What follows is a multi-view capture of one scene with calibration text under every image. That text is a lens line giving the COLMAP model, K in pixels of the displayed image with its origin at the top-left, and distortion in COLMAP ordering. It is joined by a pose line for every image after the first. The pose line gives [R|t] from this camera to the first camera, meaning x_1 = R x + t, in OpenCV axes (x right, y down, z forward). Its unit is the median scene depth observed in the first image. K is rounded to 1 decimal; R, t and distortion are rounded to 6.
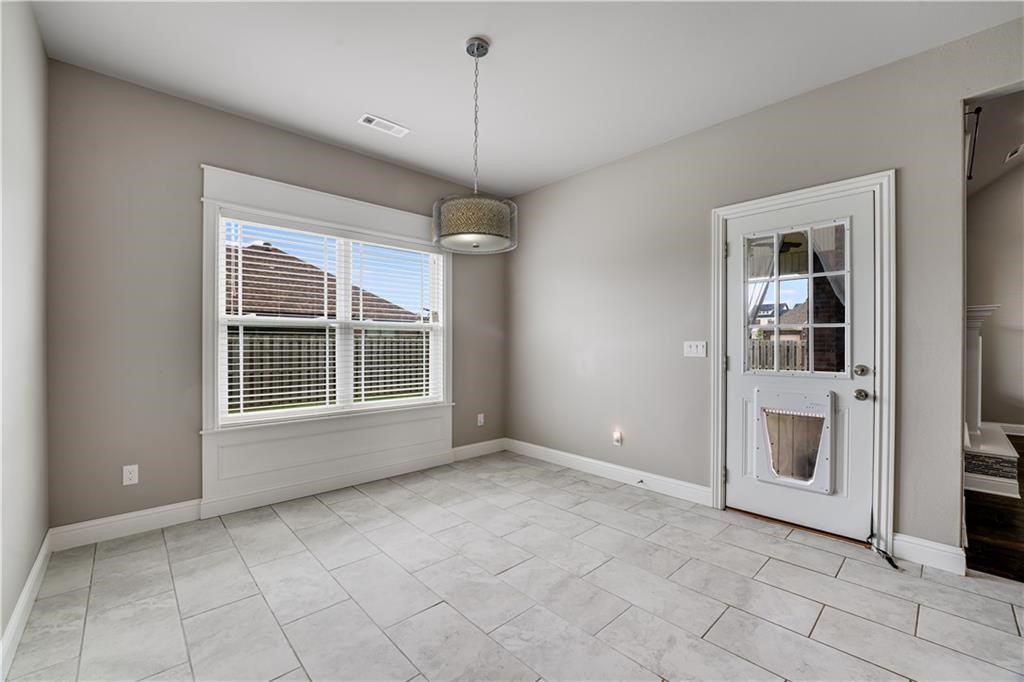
lens RADIAL K [[414.4, 0, 515.6], [0, 414.4, 344.1], [0, 0, 1]] dist [-0.019378, 0.003382]
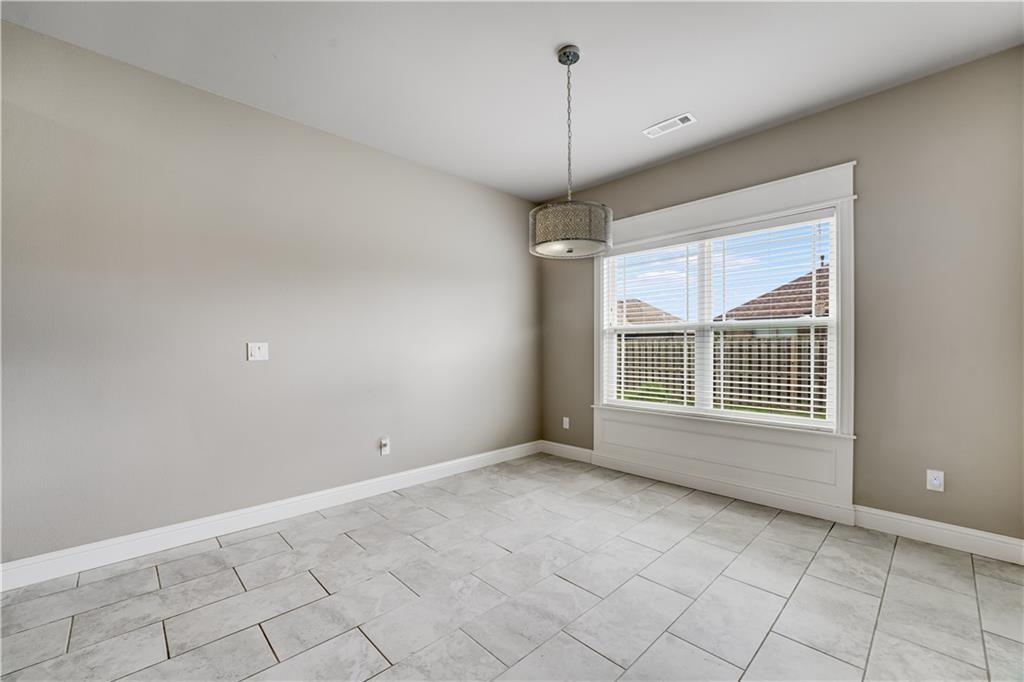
lens RADIAL K [[414.4, 0, 507.4], [0, 414.4, 347.6], [0, 0, 1]] dist [-0.019378, 0.003382]
pose [[0.014791, -0.000787, -0.999890, 0.640931], [0.003107, 0.999995, -0.000741, 0.001655], [0.999886, -0.003096, 0.014793, 0.577111]]
